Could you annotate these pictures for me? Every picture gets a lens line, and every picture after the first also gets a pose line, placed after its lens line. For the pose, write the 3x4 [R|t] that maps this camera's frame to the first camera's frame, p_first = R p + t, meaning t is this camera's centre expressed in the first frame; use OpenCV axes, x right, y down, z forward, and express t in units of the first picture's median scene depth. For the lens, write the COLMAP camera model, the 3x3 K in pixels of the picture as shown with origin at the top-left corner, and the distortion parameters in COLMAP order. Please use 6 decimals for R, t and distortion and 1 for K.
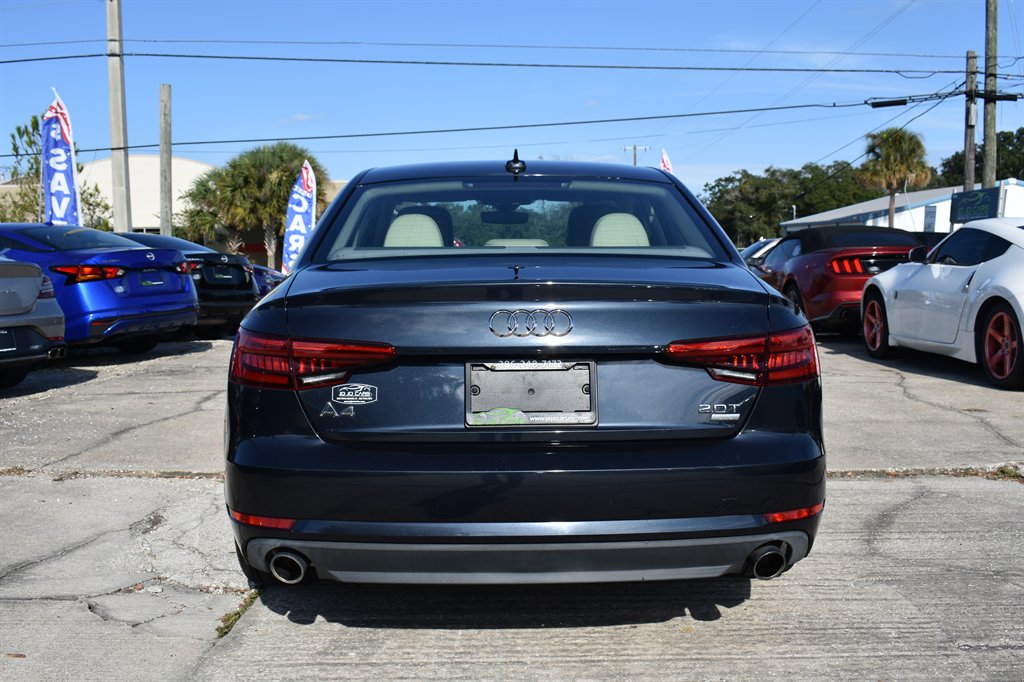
lens RADIAL K [[1048.2, 0, 512.0], [0, 1048.2, 341.0], [0, 0, 1]] dist [-0.071484, 0.006734]
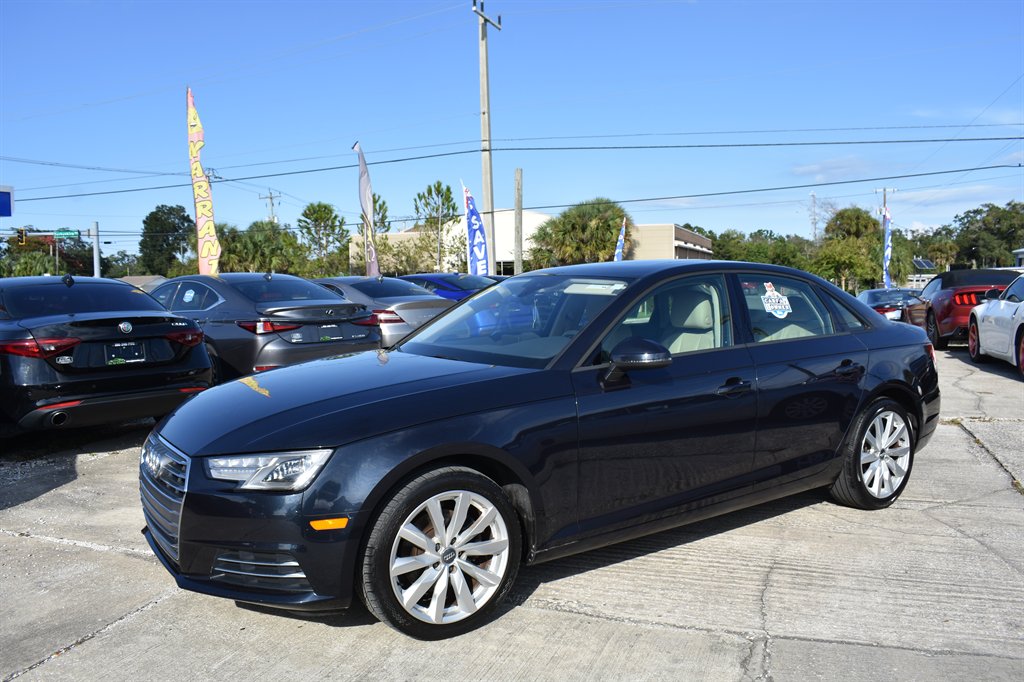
lens RADIAL K [[834.8, 0, 512.0], [0, 834.8, 341.0], [0, 0, 1]] dist [-0.094682, 0.008537]
pose [[0.948068, 0.015626, -0.317683, 0.035522], [-0.017120, 0.999852, -0.001912, -0.000157], [0.317606, 0.007251, 0.948195, -0.121299]]
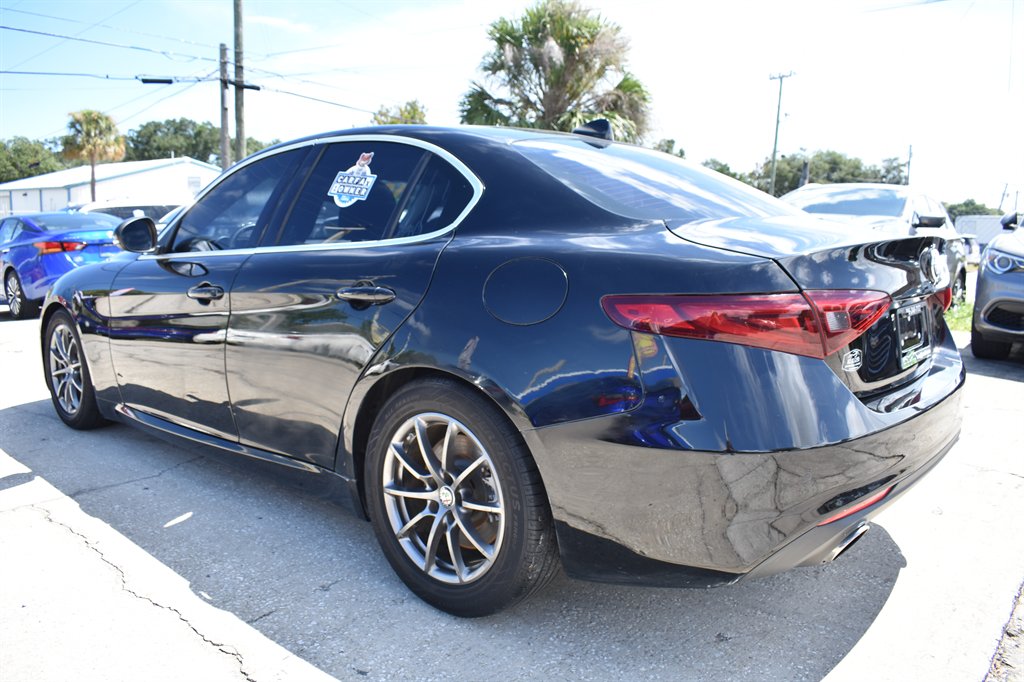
lens RADIAL K [[791.2, 0, 512.0], [0, 791.2, 341.0], [0, 0, 1]] dist [-0.094857, 0.010818]
pose [[0.629548, -0.105972, 0.769701, -0.051814], [0.047155, 0.994040, 0.098290, -0.017927], [-0.775529, -0.025584, 0.630793, 0.185314]]
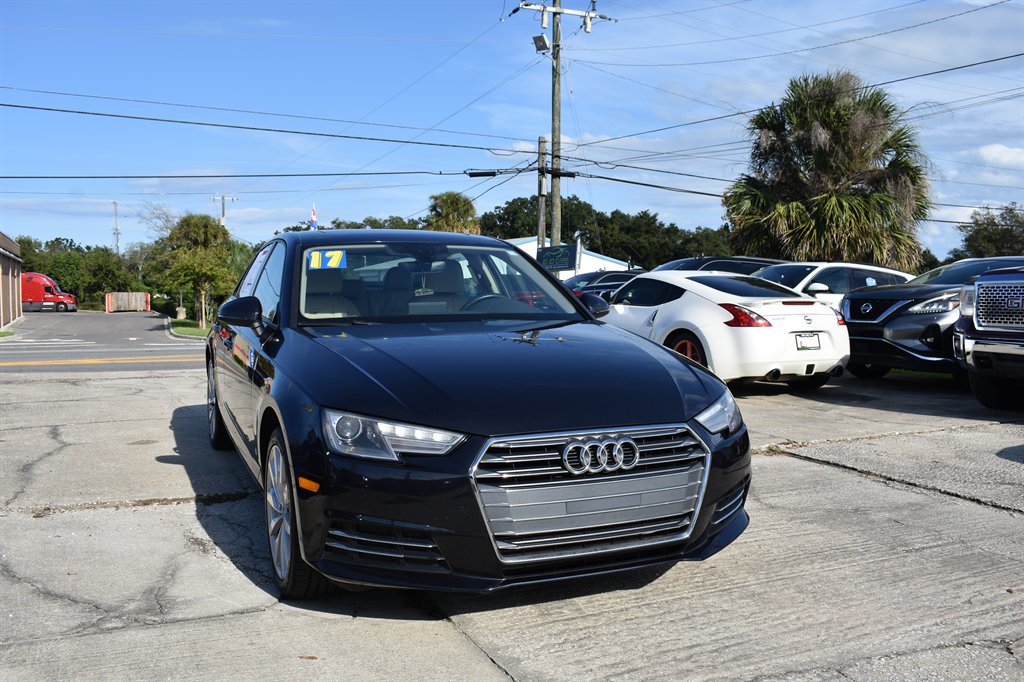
lens RADIAL K [[917.8, 0, 512.0], [0, 917.8, 341.0], [0, 0, 1]] dist [-0.088373, 0.010390]
pose [[0.902545, -0.013025, 0.430399, -0.076752], [0.026572, 0.999322, -0.025480, -0.000546], [-0.429775, 0.034433, 0.902279, 0.000607]]
